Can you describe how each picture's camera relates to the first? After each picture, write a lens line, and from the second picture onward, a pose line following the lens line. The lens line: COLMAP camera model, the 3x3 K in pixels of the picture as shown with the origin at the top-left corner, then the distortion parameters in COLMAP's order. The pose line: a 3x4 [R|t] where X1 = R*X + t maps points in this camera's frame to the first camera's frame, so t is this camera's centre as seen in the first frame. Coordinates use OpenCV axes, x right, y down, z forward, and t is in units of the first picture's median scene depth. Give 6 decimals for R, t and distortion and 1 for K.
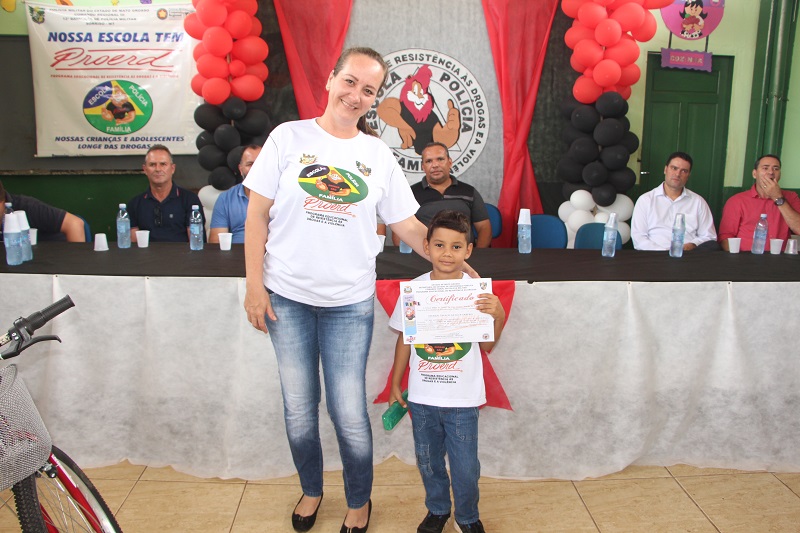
lens RADIAL K [[661.9, 0, 400.8], [0, 661.9, 269.0], [0, 0, 1]] dist [-0.192710, 0.159902]
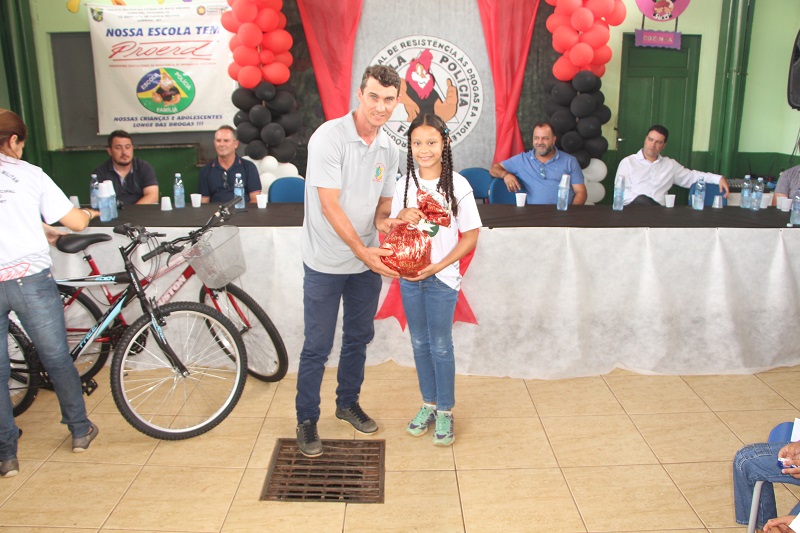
lens RADIAL K [[661.9, 0, 400.3], [0, 661.9, 277.0], [0, 0, 1]] dist [-0.192710, 0.159902]
pose [[0.999015, -0.006895, -0.043843, 0.039111], [0.009798, 0.997749, 0.066336, 0.015261], [0.043287, -0.066700, 0.996834, -0.186582]]
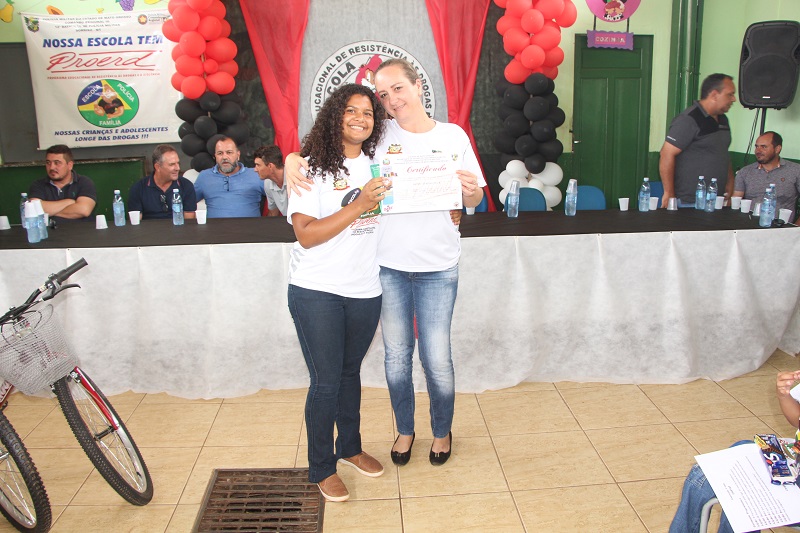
lens RADIAL K [[661.9, 0, 403.3], [0, 661.9, 271.5], [0, 0, 1]] dist [-0.192710, 0.159902]
pose [[0.999301, -0.037163, 0.004160, 0.067968], [0.036901, 0.998005, 0.051228, 0.007765], [-0.006056, -0.051038, 0.998678, -0.154964]]
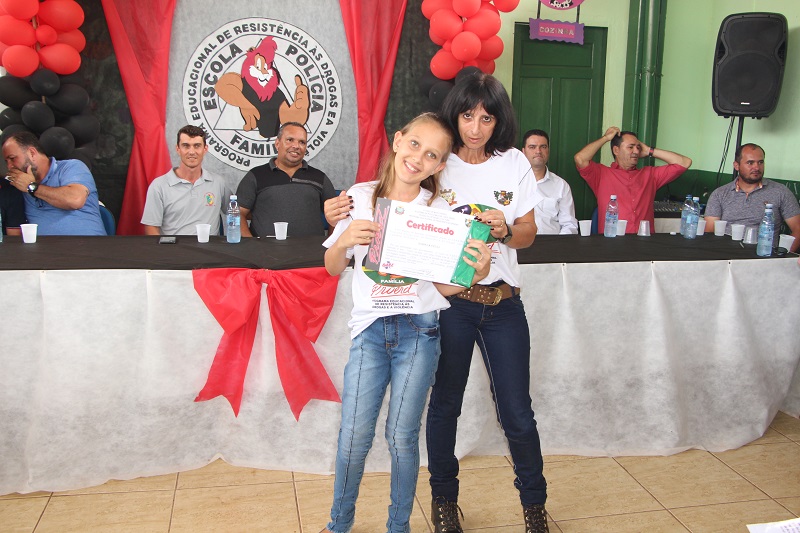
lens RADIAL K [[780.0, 0, 404.2], [0, 780.0, 263.8], [0, 0, 1]] dist [-0.065464, 0.000000]
pose [[0.987104, -0.023272, 0.158380, 0.046609], [0.024908, 0.999655, -0.008351, 0.013545], [-0.158131, 0.012188, 0.987343, -0.080524]]
